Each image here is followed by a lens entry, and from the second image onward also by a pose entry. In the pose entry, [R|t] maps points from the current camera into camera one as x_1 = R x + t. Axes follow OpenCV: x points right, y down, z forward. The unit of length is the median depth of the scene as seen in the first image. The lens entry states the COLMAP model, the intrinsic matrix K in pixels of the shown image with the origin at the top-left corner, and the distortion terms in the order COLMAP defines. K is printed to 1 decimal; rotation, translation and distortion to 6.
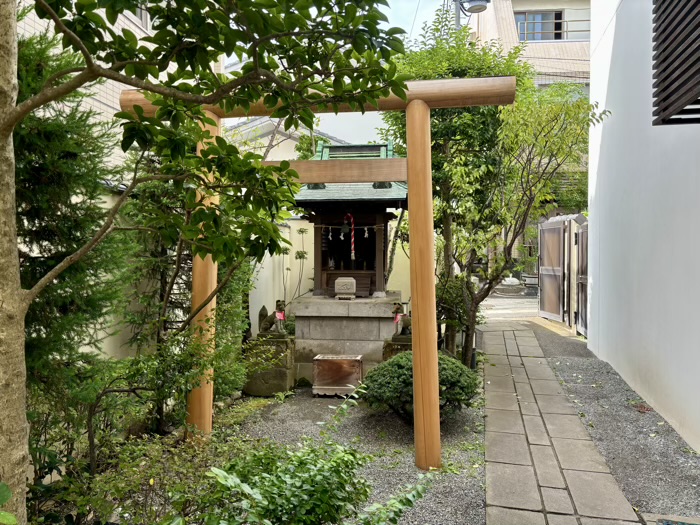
lens RADIAL K [[531.7, 0, 350.0], [0, 531.7, 262.5], [0, 0, 1]] dist [0.022258, -0.002609]
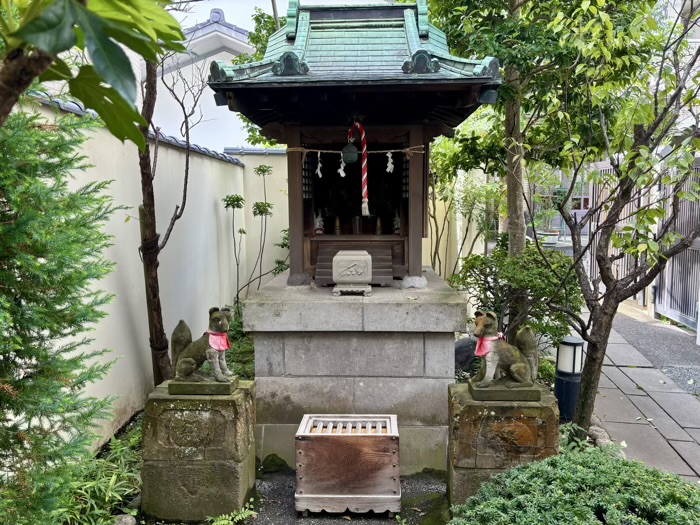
lens RADIAL K [[531.7, 0, 350.0], [0, 531.7, 262.5], [0, 0, 1]] dist [0.022258, -0.002609]
pose [[0.997313, -0.015367, 0.071634, -0.048431], [0.009358, 0.996465, 0.083482, -0.003253], [-0.072664, -0.082588, 0.993931, 0.506211]]
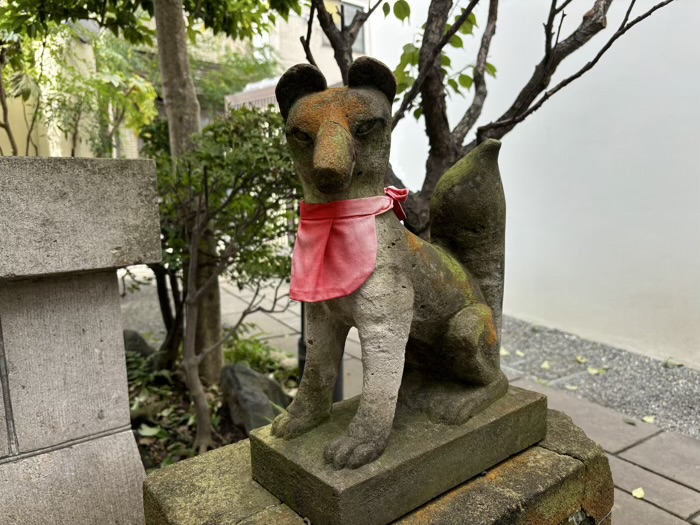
lens RADIAL K [[531.7, 0, 350.0], [0, 531.7, 262.5], [0, 0, 1]] dist [0.022258, -0.002609]
pose [[0.702539, -0.105507, 0.703780, 0.020302], [0.033873, 0.992786, 0.115020, 0.081638], [-0.710838, -0.056967, 0.701045, 0.816778]]
